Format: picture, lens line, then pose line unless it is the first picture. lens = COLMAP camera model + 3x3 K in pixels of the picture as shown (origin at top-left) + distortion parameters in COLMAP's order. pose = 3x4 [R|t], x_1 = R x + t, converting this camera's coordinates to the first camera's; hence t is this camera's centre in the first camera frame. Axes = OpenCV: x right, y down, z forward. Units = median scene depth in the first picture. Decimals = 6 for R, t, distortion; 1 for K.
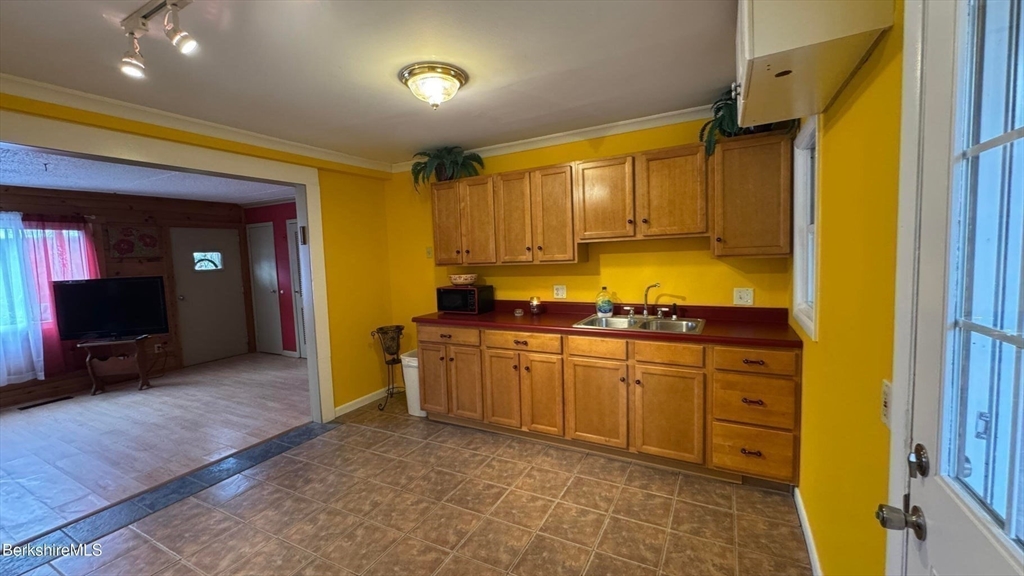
lens RADIAL K [[409.3, 0, 511.2], [0, 409.3, 286.1], [0, 0, 1]] dist [-0.003042, -0.000196]
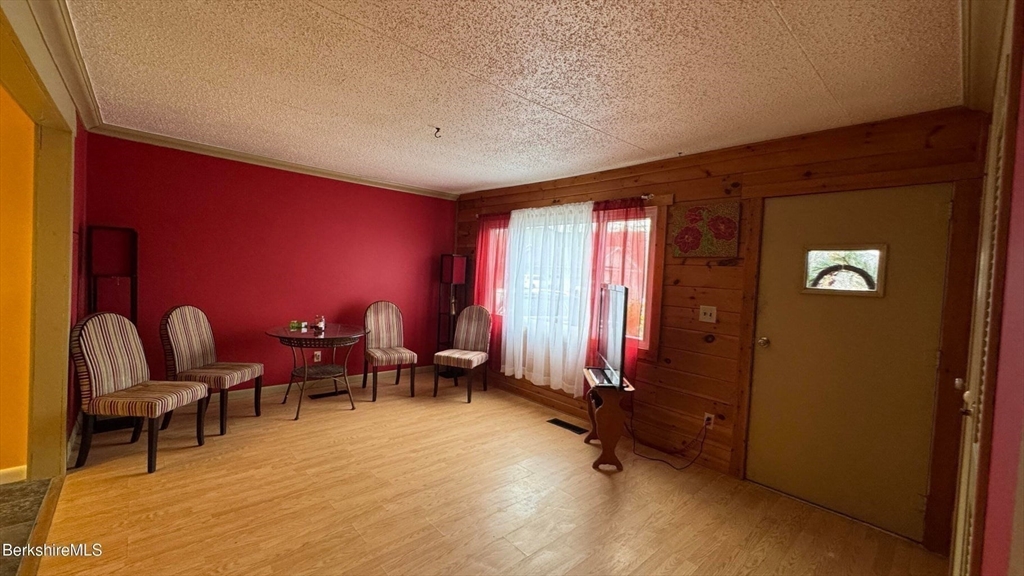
lens RADIAL K [[409.3, 0, 511.2], [0, 409.3, 286.1], [0, 0, 1]] dist [-0.003042, -0.000196]
pose [[-0.336399, 0.047345, -0.940529, -0.276050], [-0.113541, 0.989411, 0.090416, -0.052495], [0.934850, 0.137204, -0.327461, 0.964093]]
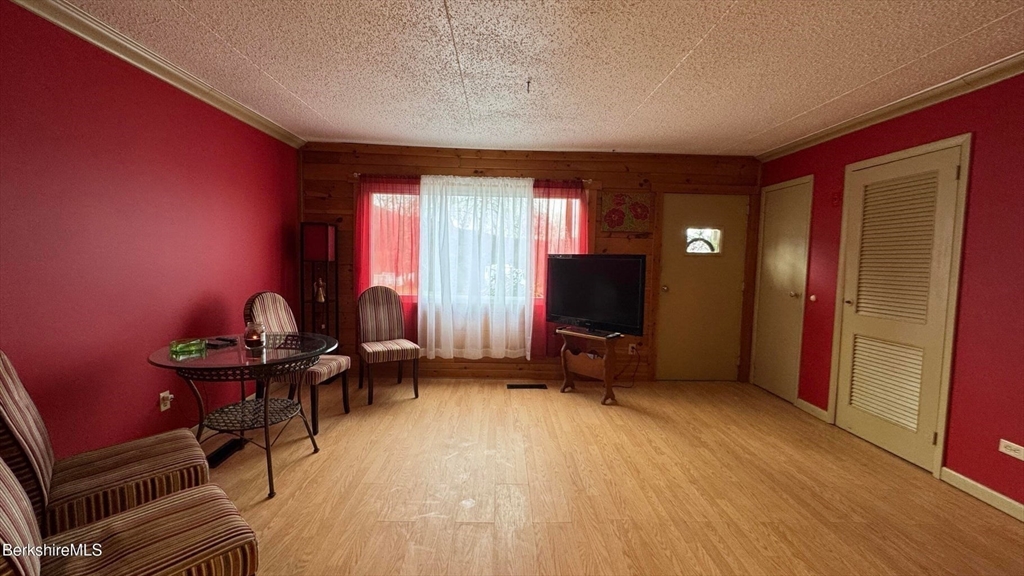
lens RADIAL K [[409.3, 0, 511.2], [0, 409.3, 286.1], [0, 0, 1]] dist [-0.003042, -0.000196]
pose [[0.491535, 0.107817, -0.864158, -0.334272], [-0.106921, 0.992271, 0.062984, 0.008215], [0.864269, 0.061438, 0.499264, 0.426472]]
